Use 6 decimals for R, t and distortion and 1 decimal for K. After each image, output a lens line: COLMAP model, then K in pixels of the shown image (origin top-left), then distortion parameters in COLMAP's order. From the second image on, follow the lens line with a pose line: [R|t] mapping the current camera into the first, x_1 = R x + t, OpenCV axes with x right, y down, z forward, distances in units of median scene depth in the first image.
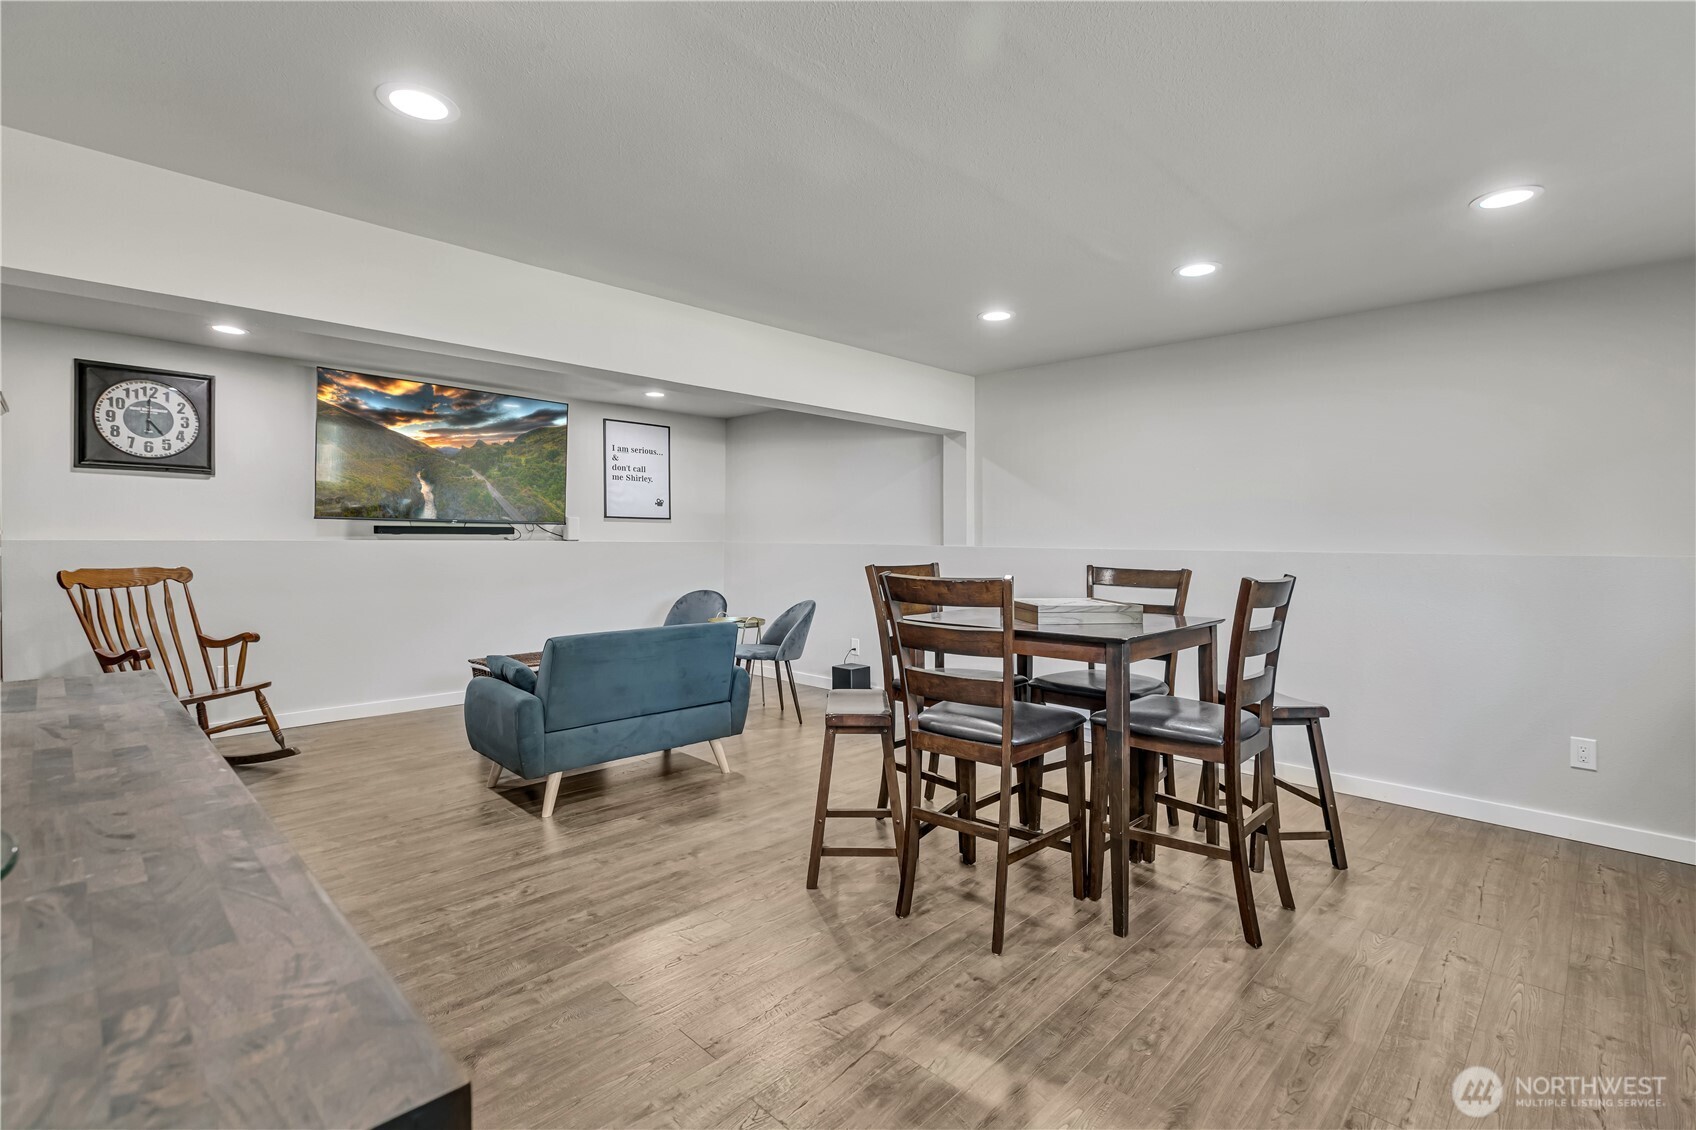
lens RADIAL K [[786.9, 0, 862.3], [0, 786.9, 534.6], [0, 0, 1]] dist [0.001546, 0.000212]
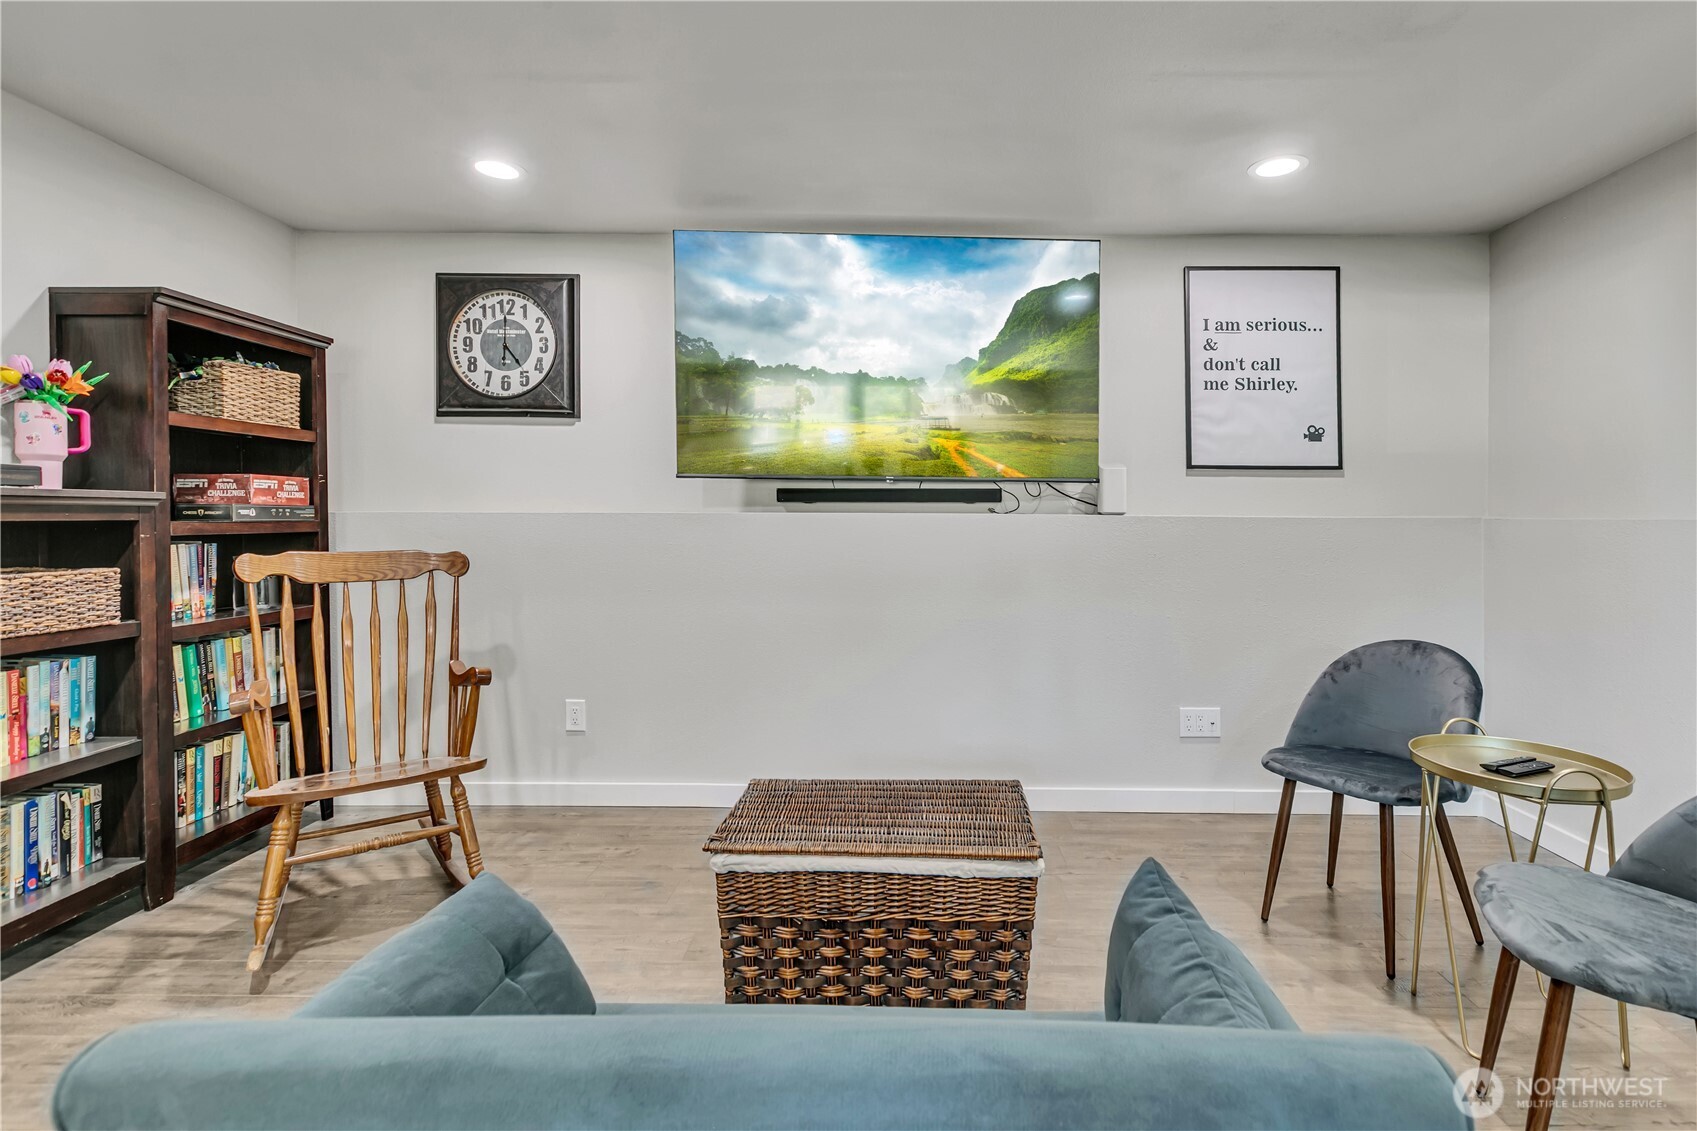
lens RADIAL K [[822.3, 0, 901.8], [0, 822.3, 520.1], [0, 0, 1]] dist [0.009408, 0.000172]
pose [[0.688731, -0.000983, -0.725017, -0.109561], [0.003263, 0.999993, 0.001744, 0.013598], [0.725010, -0.003567, 0.688729, 0.736962]]
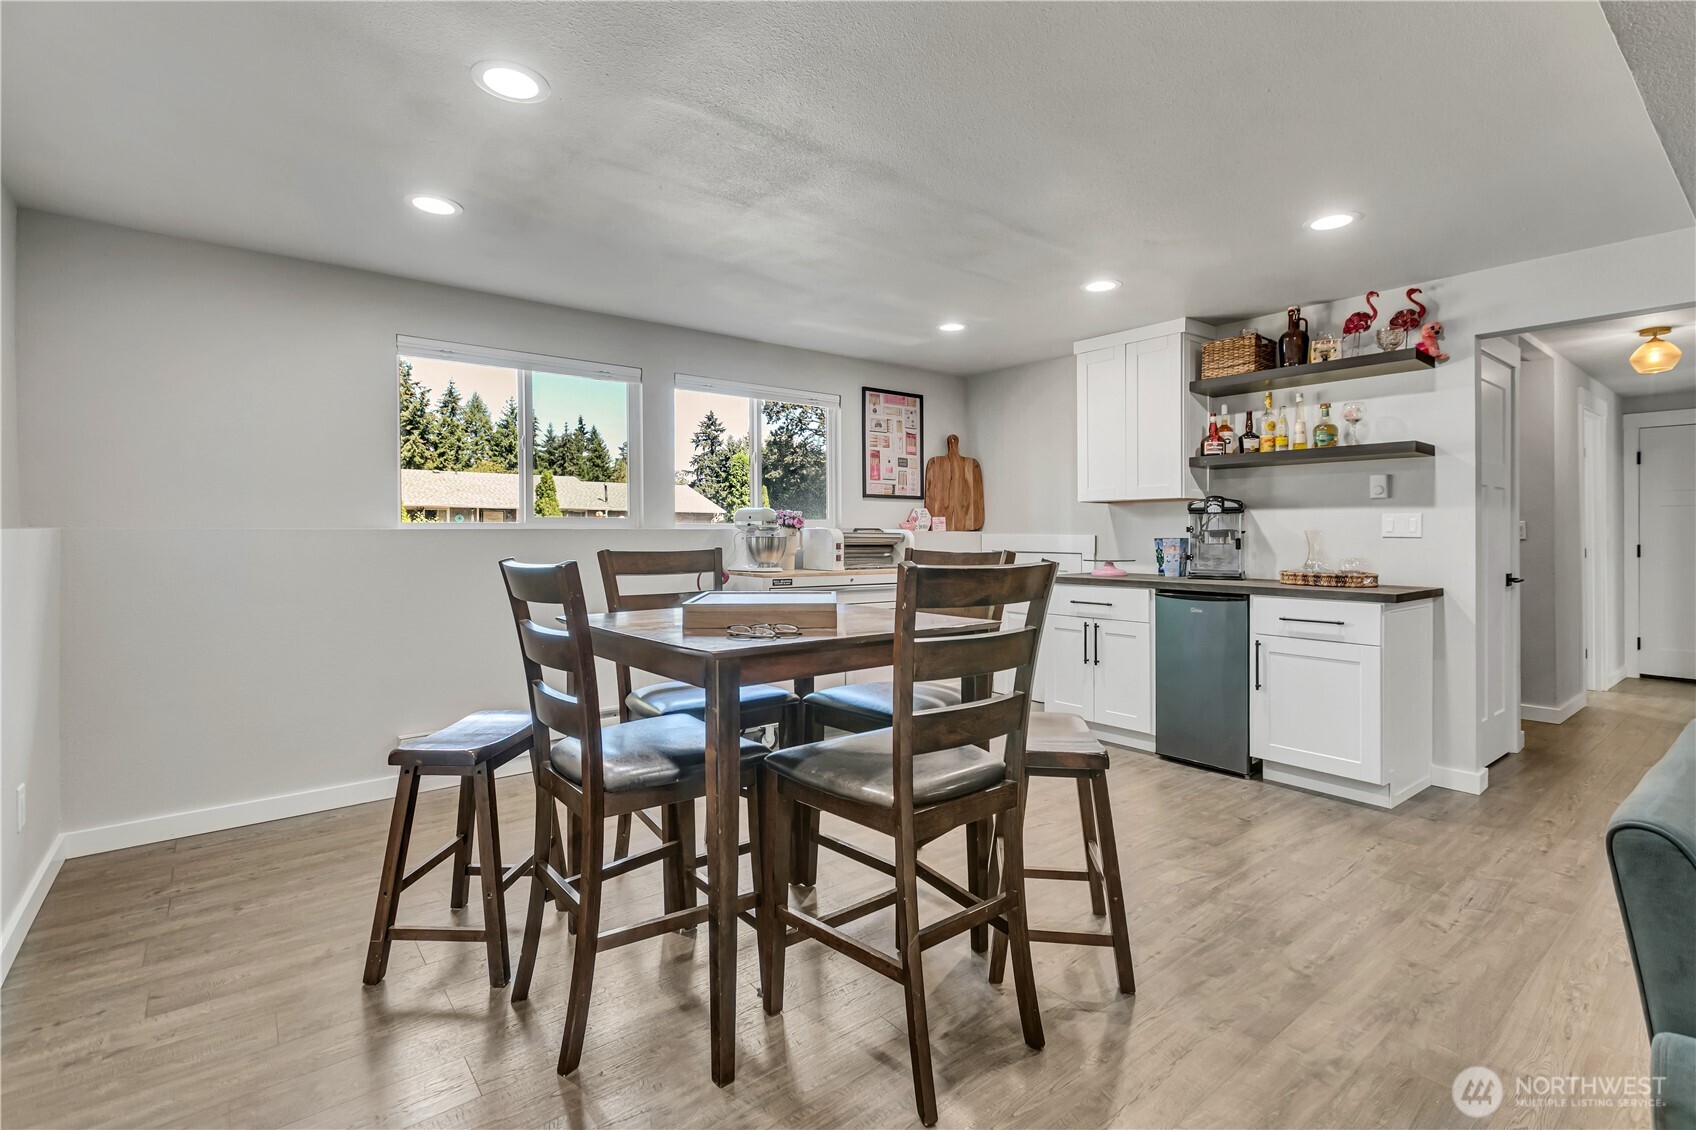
lens RADIAL K [[786.9, 0, 862.3], [0, 786.9, 534.6], [0, 0, 1]] dist [0.001546, 0.000212]
pose [[-0.992764, -0.011397, 0.119539, 0.059090], [-0.011531, 0.999933, -0.000425, 0.017489], [-0.119526, -0.001800, -0.992829, 1.146677]]
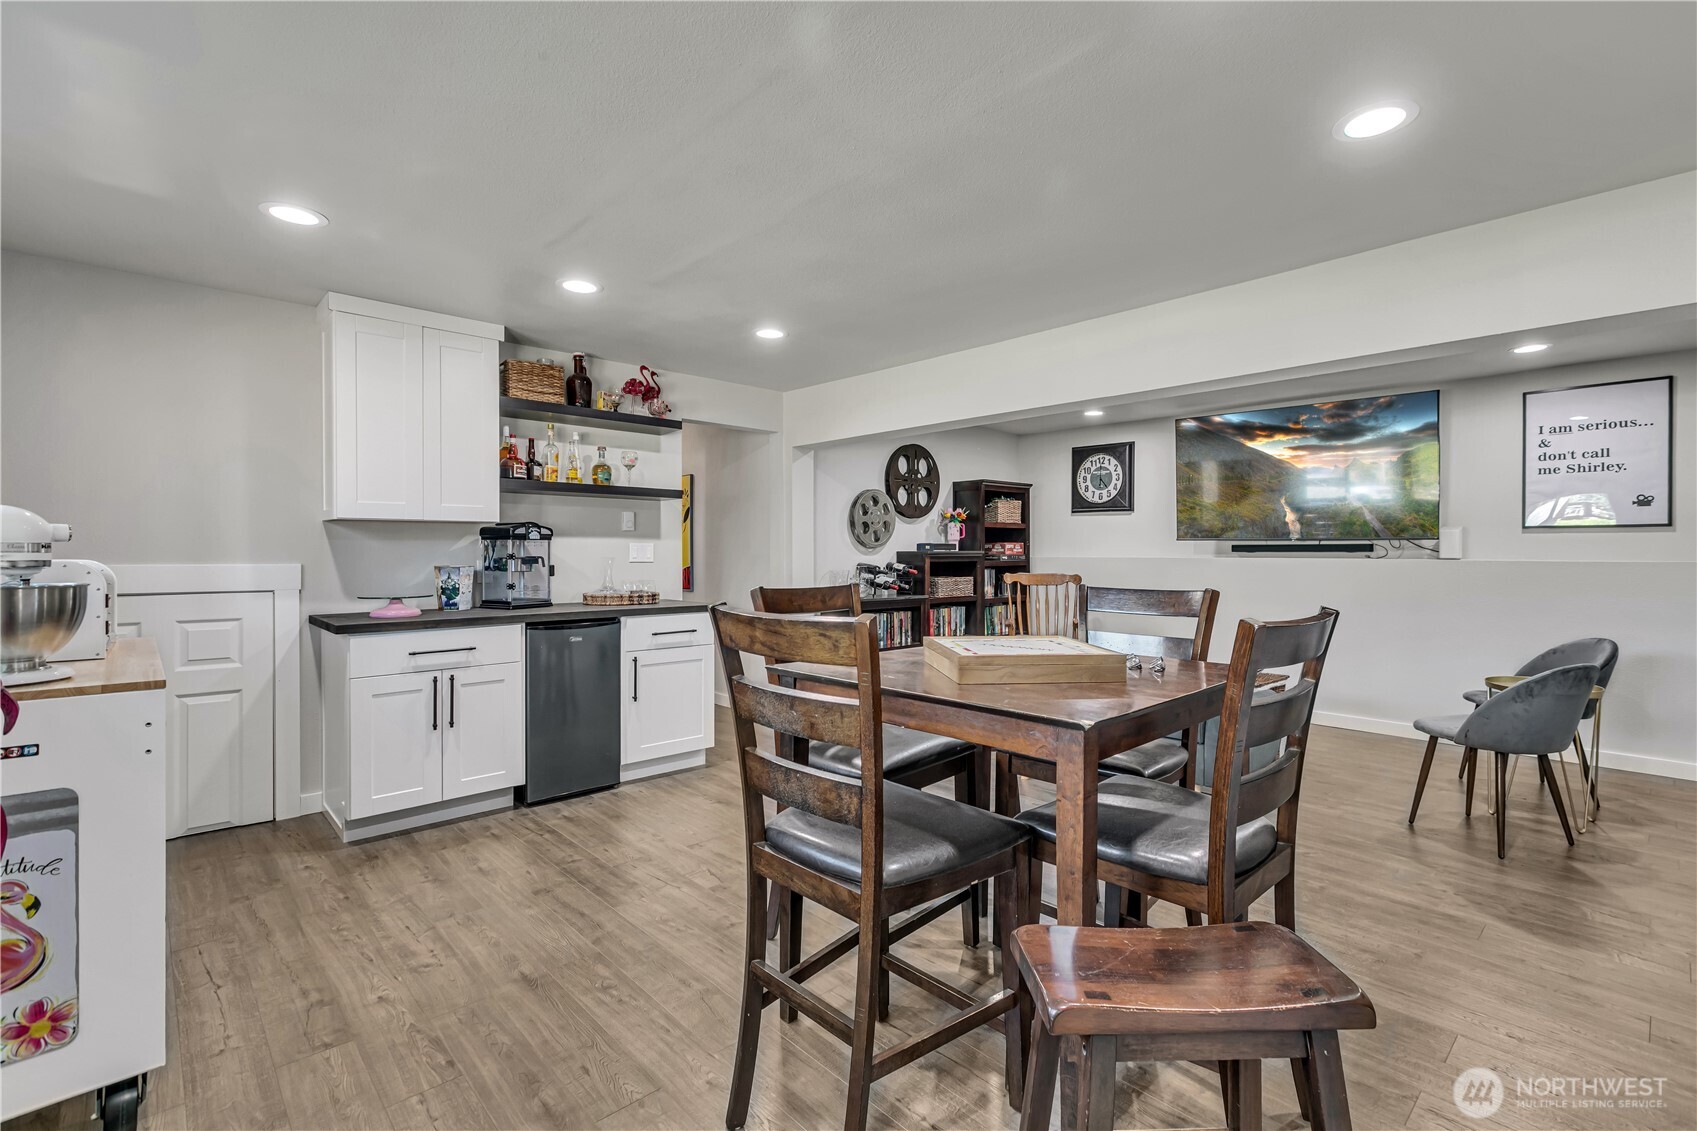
lens RADIAL K [[766.7, 0, 848.5], [0, 766.7, 565.5], [0, 0, 1]] dist [0.002068, 0.000144]
pose [[-0.060208, 0.009709, -0.998139, 0.609413], [0.001039, 0.999953, 0.009664, 0.008177], [0.998185, -0.000456, -0.060215, 0.594775]]
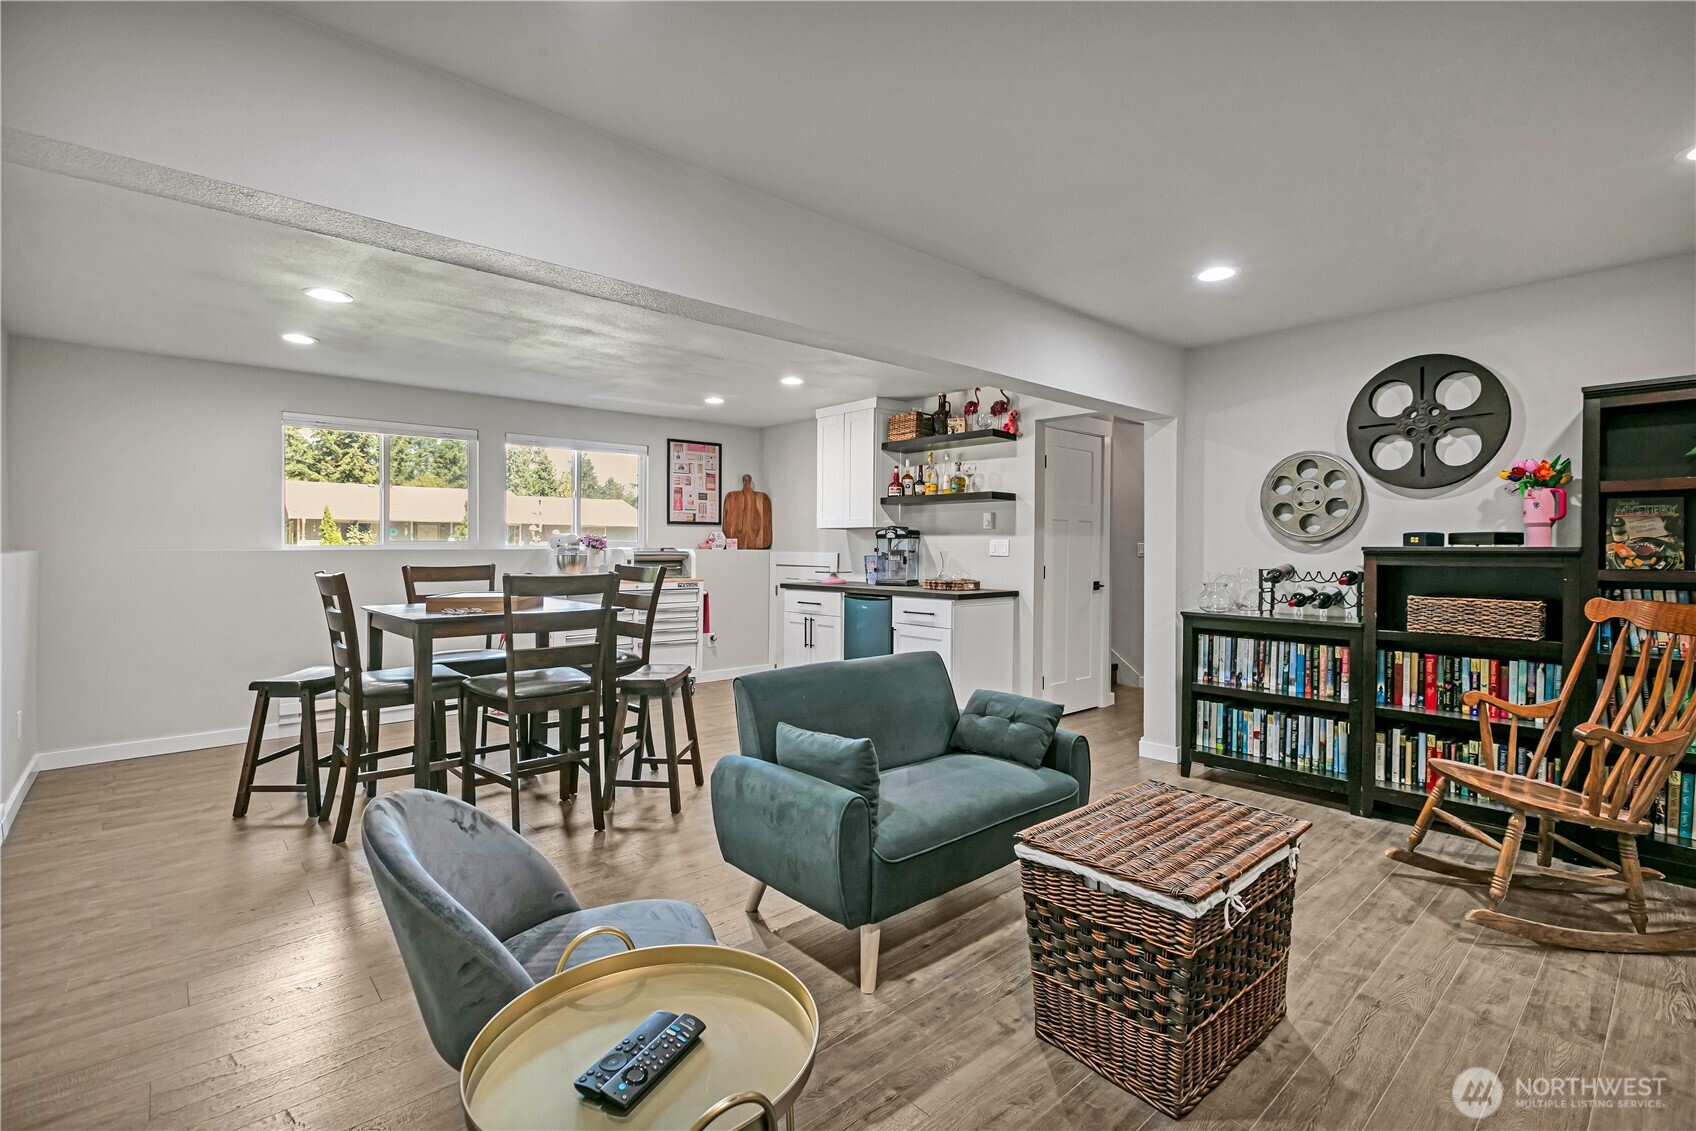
lens RADIAL K [[786.9, 0, 862.3], [0, 786.9, 535.1], [0, 0, 1]] dist [0.001546, 0.000212]
pose [[-0.997538, -0.011281, 0.069212, -0.279937], [-0.012392, 0.999801, -0.015647, 0.002951], [-0.069021, -0.016466, -0.997479, 1.473497]]
